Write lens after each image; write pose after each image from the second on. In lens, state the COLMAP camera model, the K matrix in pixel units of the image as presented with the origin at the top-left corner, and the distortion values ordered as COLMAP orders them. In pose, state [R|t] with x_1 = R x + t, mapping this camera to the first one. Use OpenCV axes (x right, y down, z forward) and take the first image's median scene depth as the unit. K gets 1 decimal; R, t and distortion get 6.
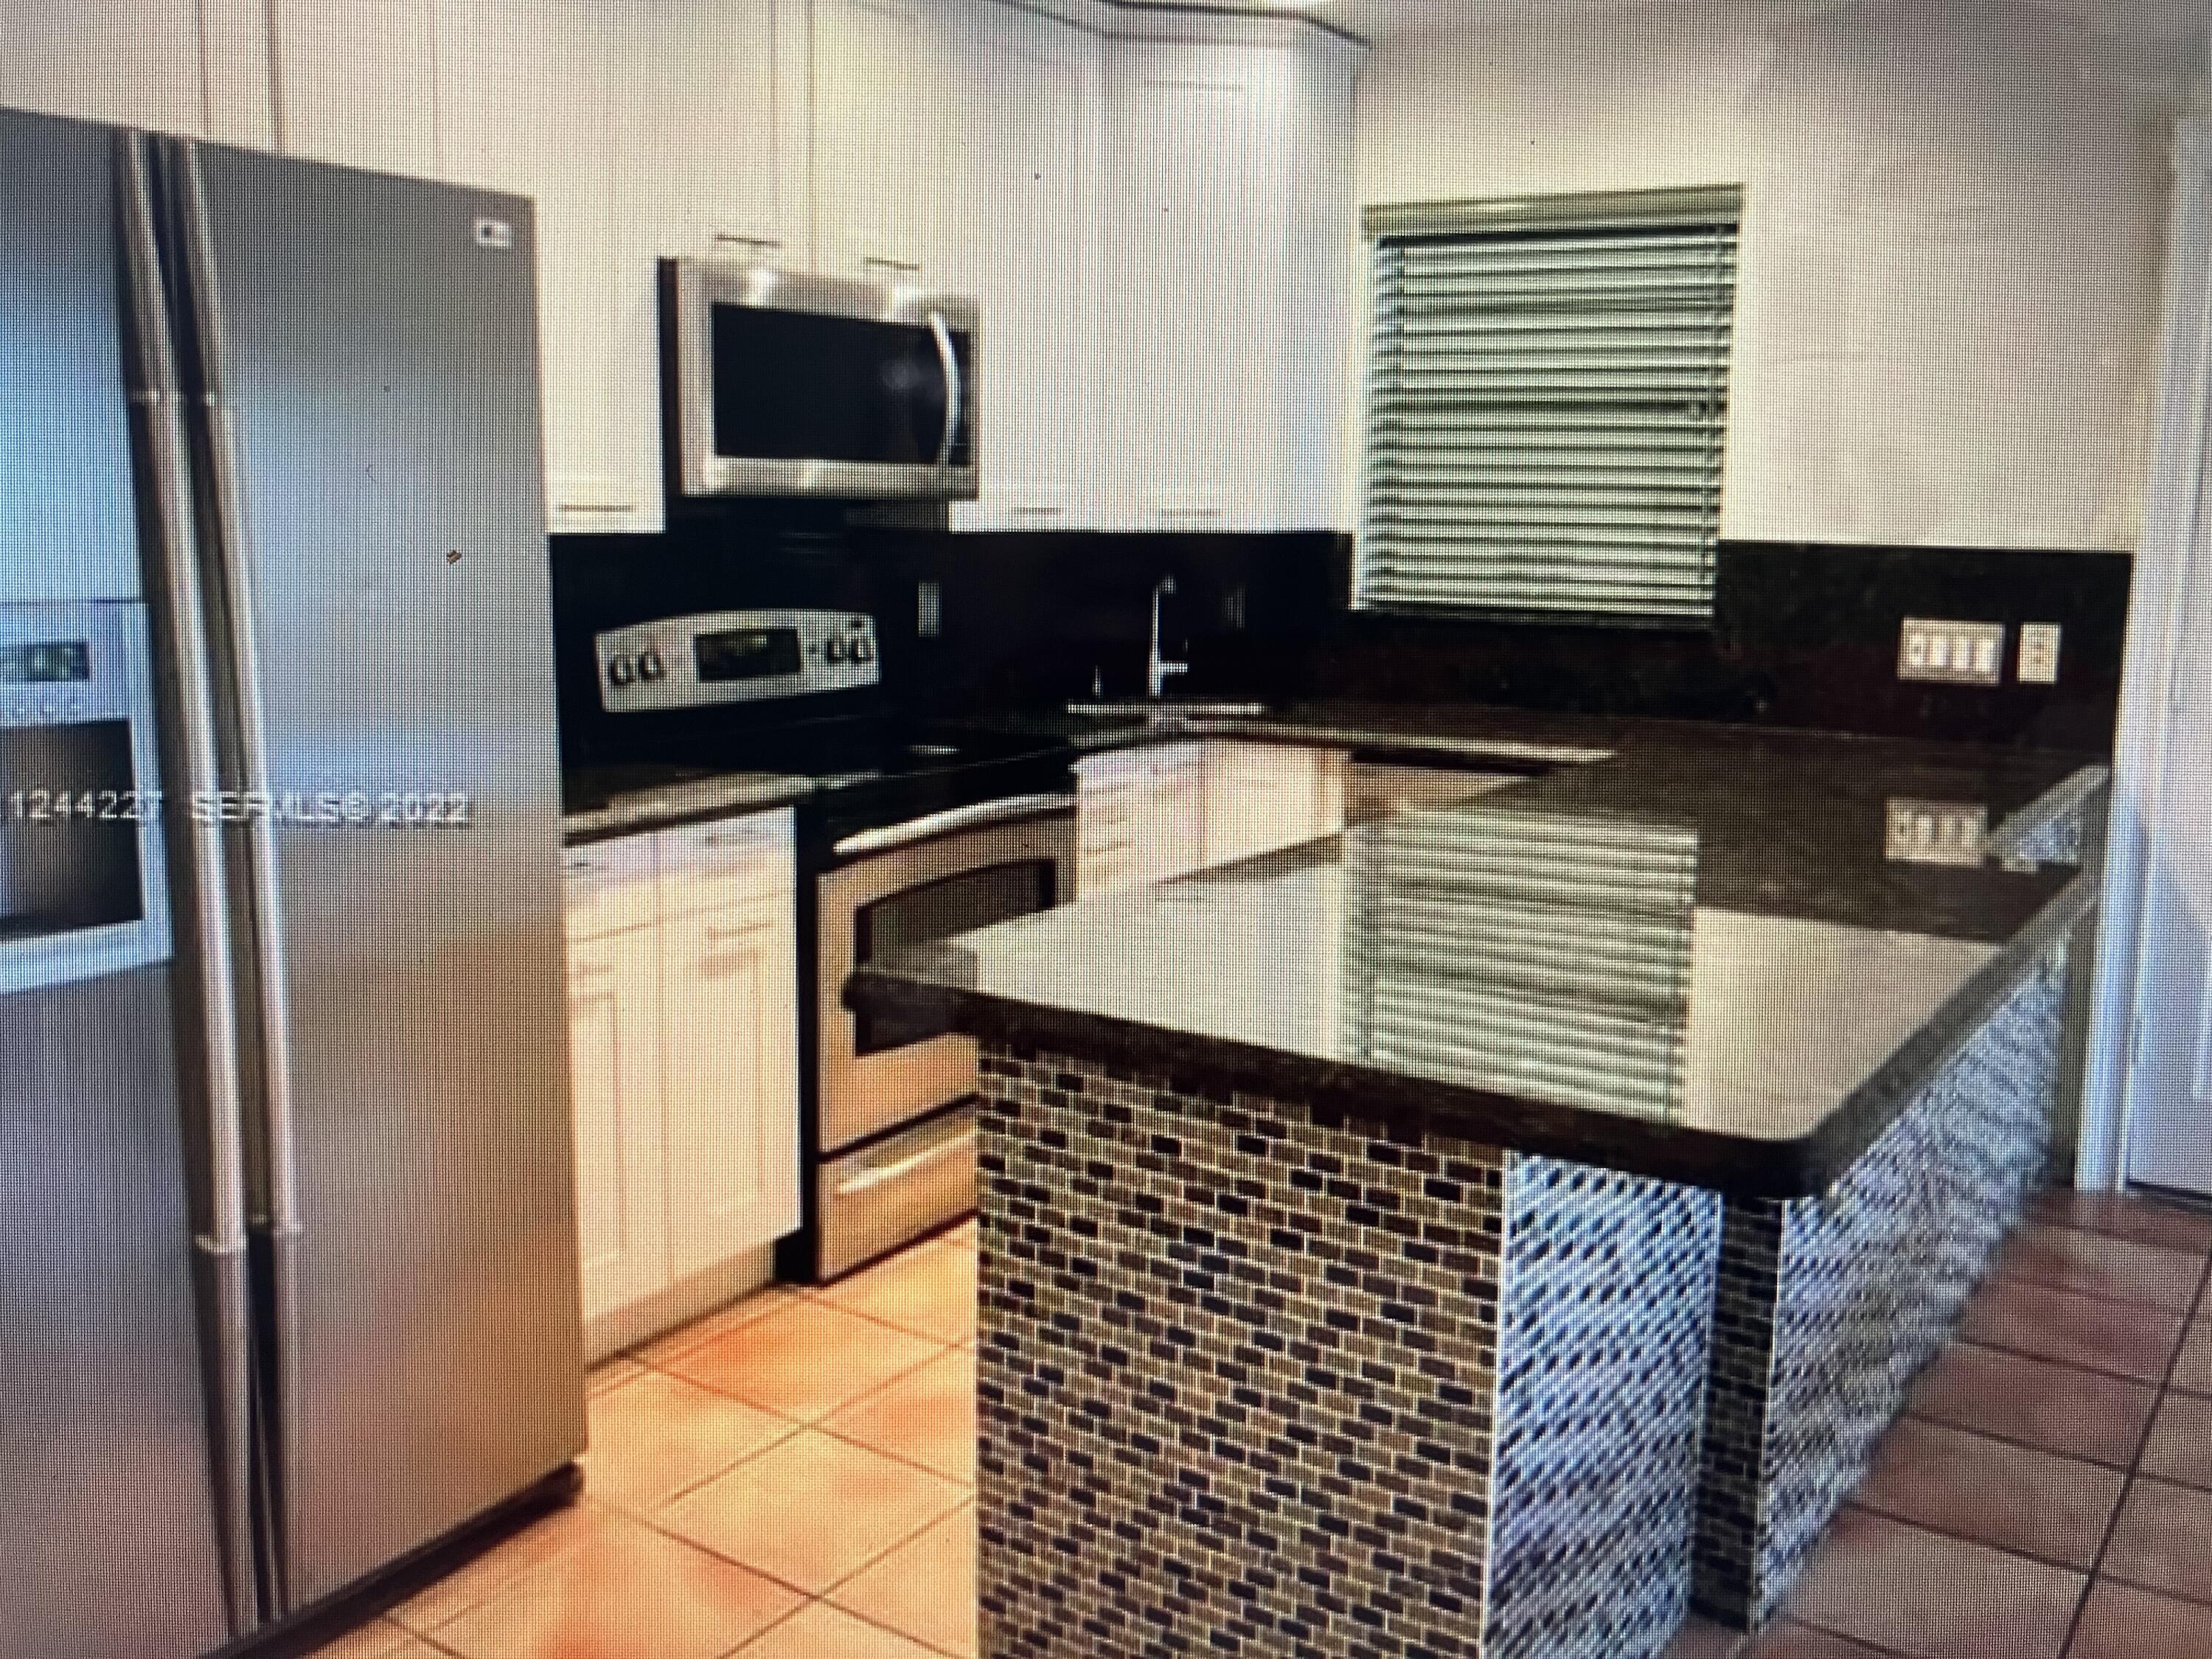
lens RADIAL K [[2053.4, 0, 1106.0], [0, 2053.4, 829.5], [0, 0, 1]] dist [0.005183, -0.024414]
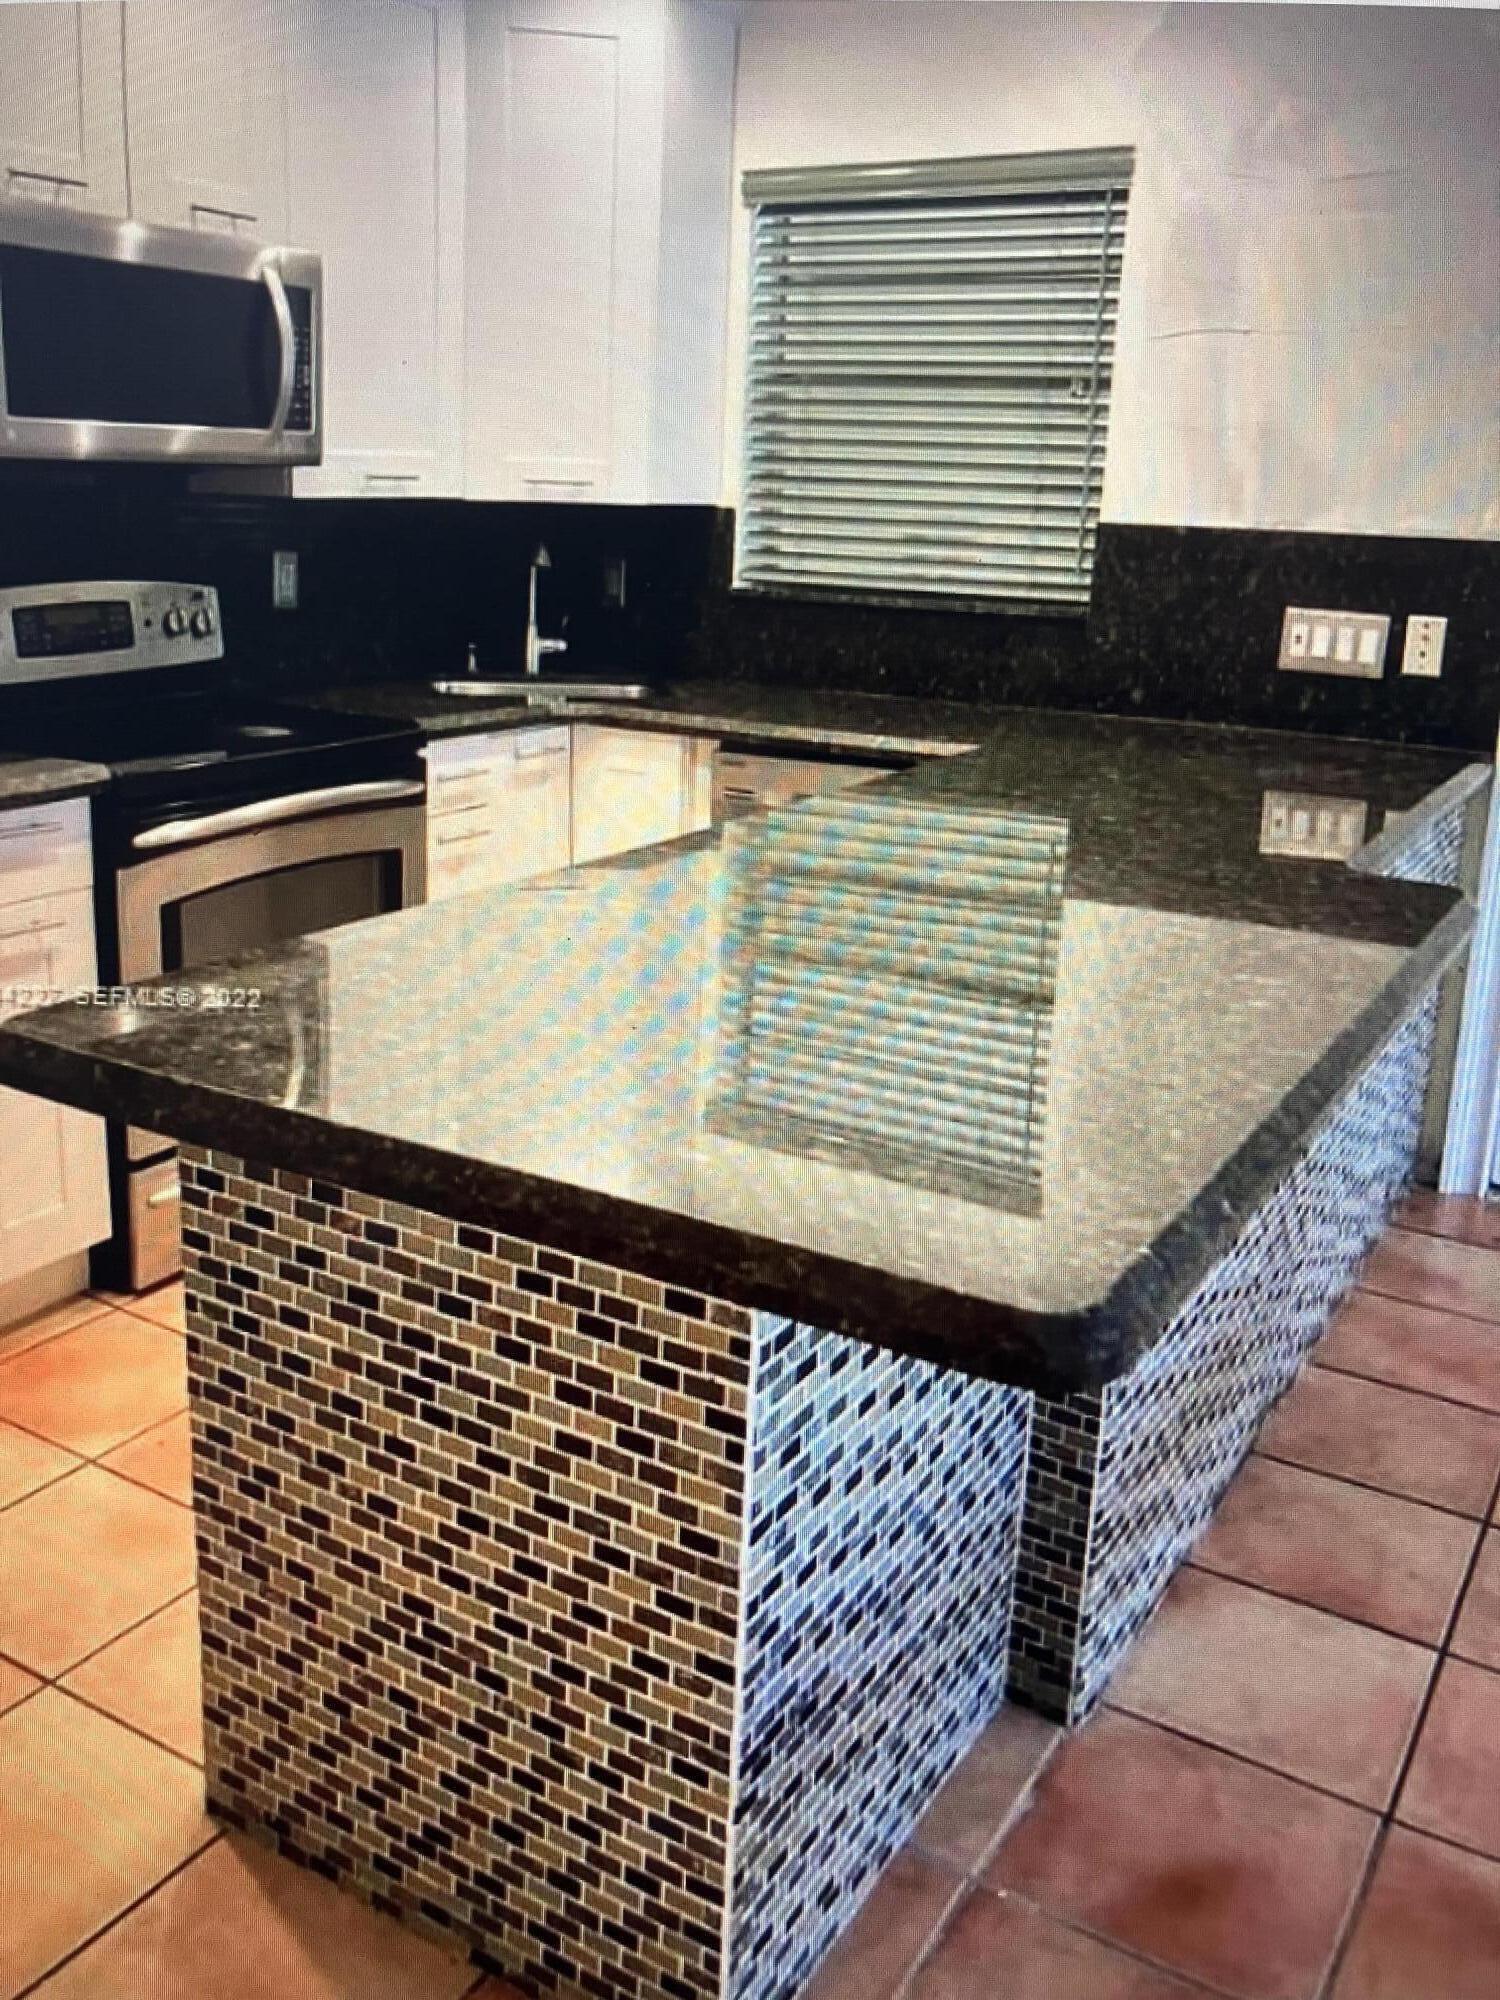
lens RADIAL K [[1856.6, 0, 625.0], [0, 1856.6, 873.2], [0, 0, 1]] dist [0.005183, -0.024414]
pose [[0.999710, 0.010555, 0.021629, 0.096571], [-0.011615, 0.998707, 0.049483, -0.028010], [-0.021079, -0.049719, 0.998541, 0.205049]]
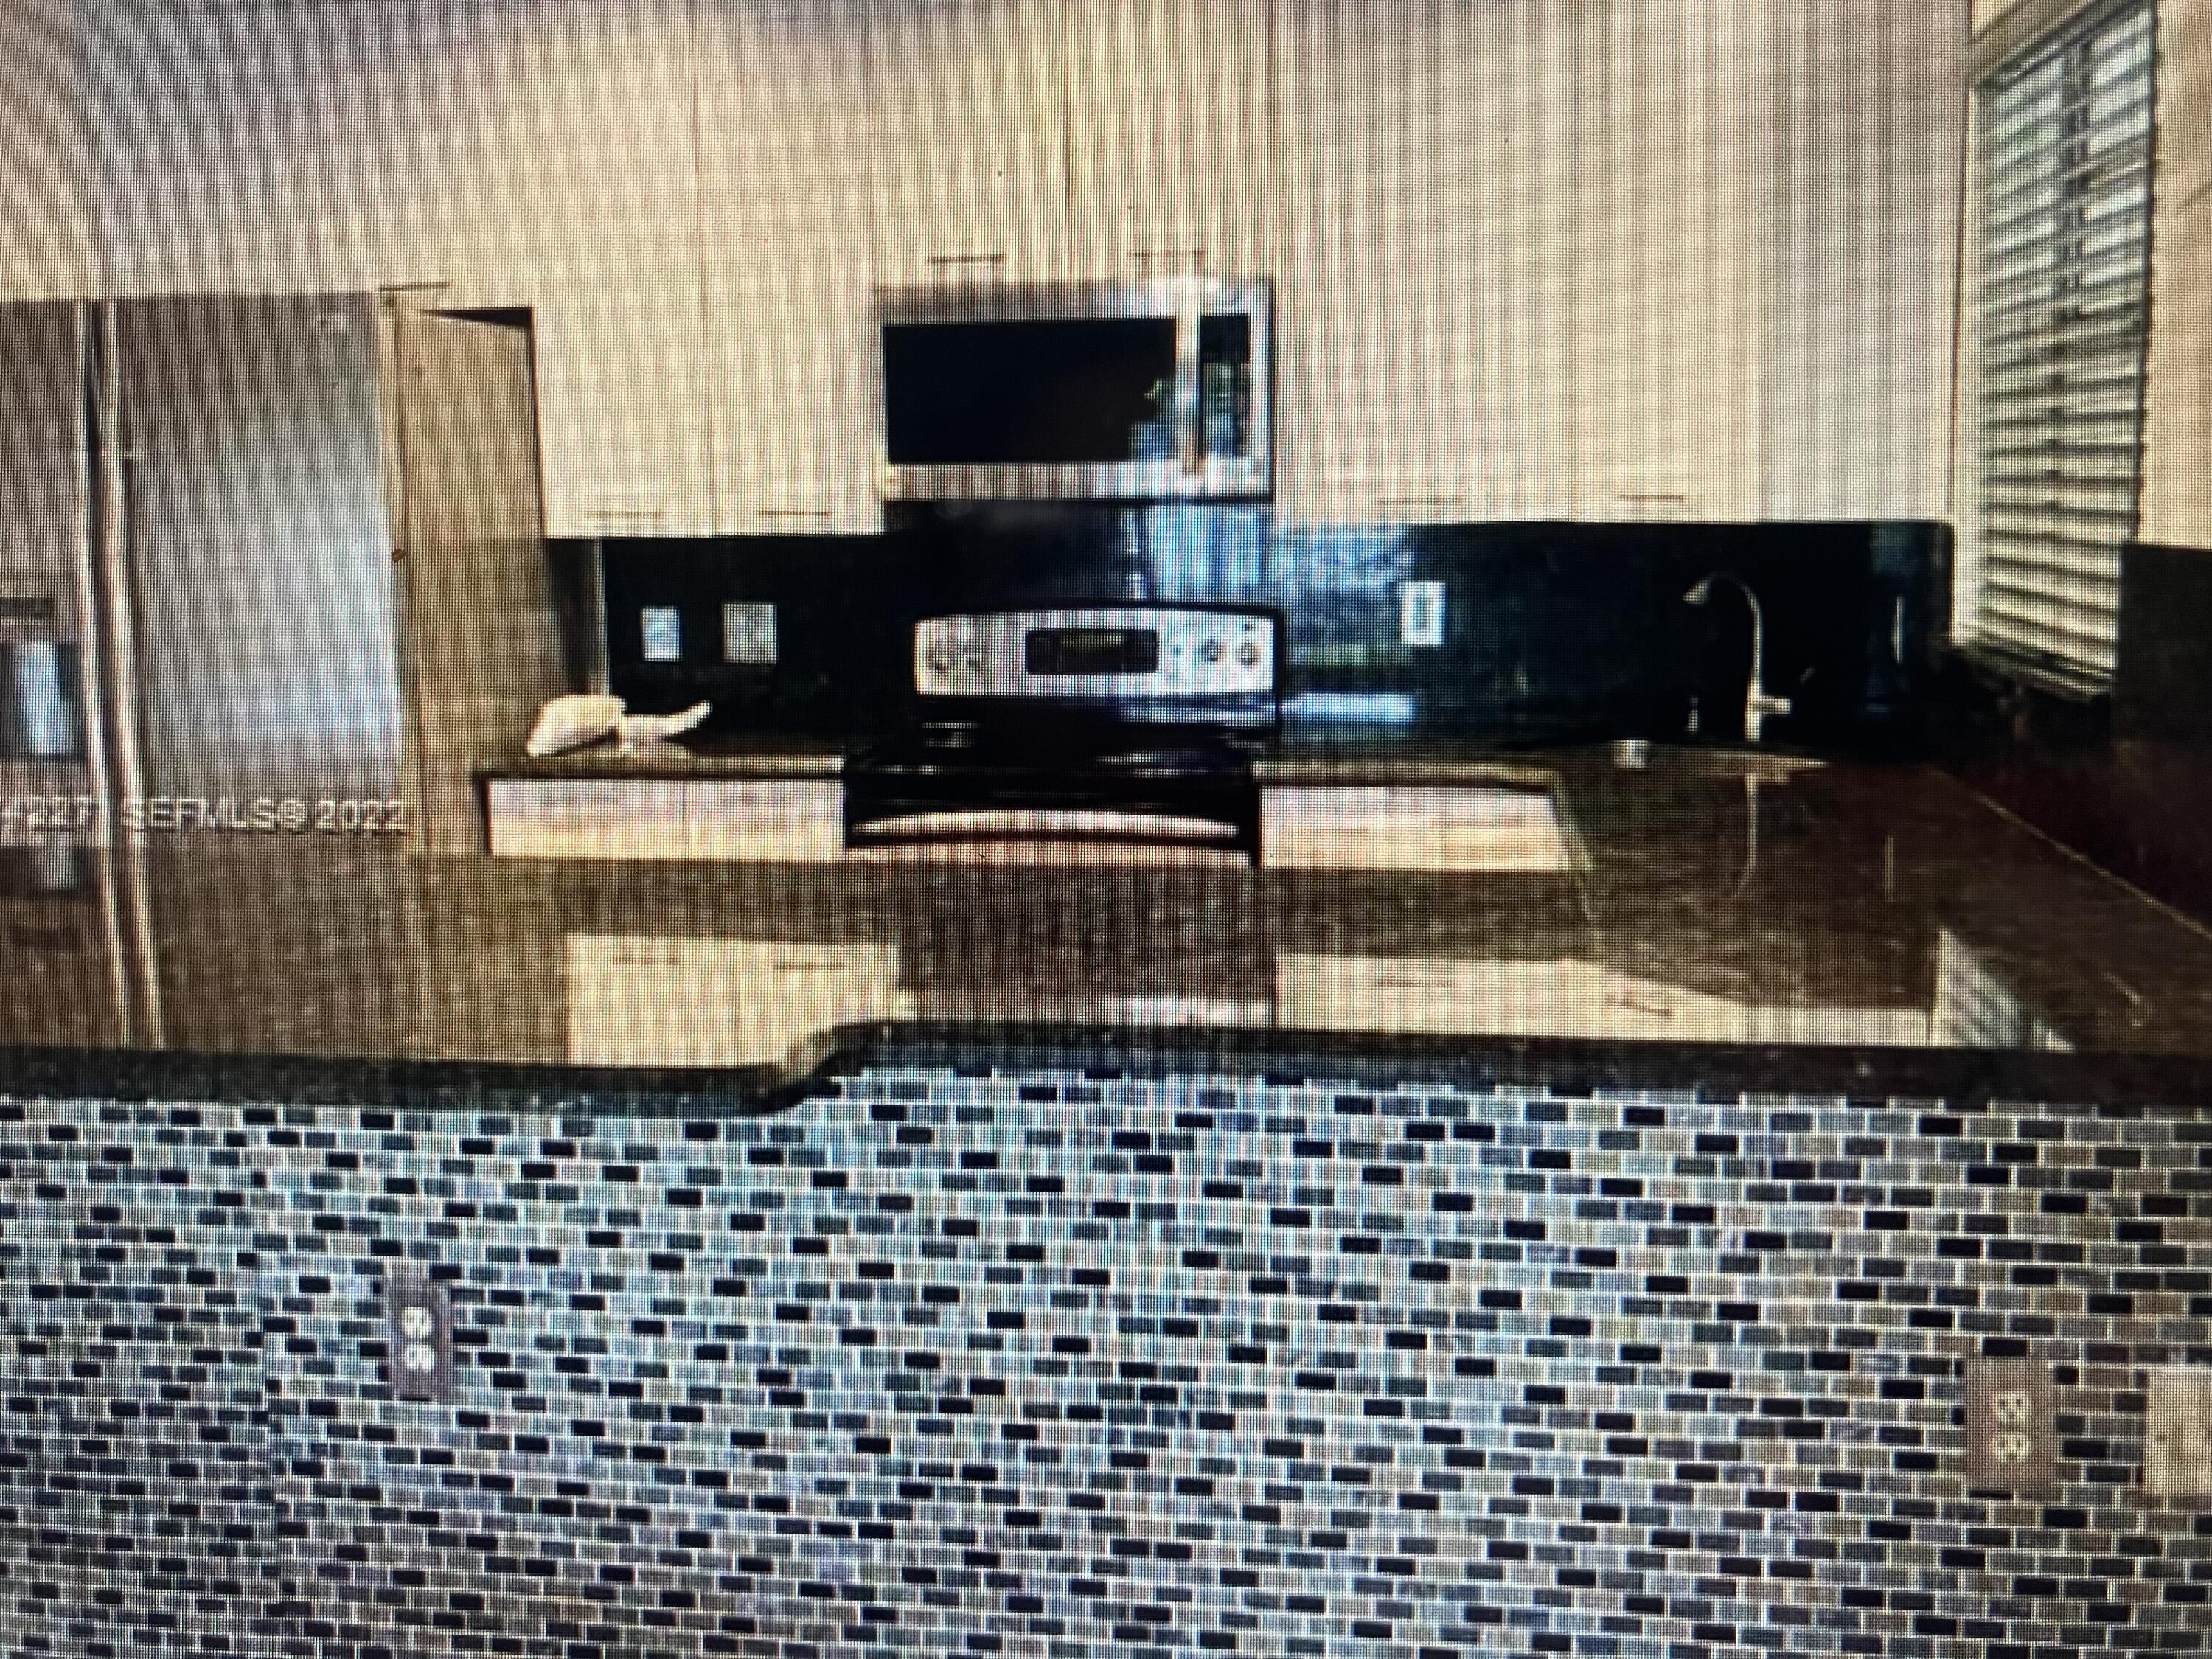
lens RADIAL K [[2053.4, 0, 1106.0], [0, 2053.4, 829.5], [0, 0, 1]] dist [0.005183, -0.024414]
pose [[0.423973, 0.125952, -0.896874, 1.183752], [-0.122263, 0.989177, 0.081118, -0.125861], [0.897384, 0.075263, 0.434784, 0.871005]]
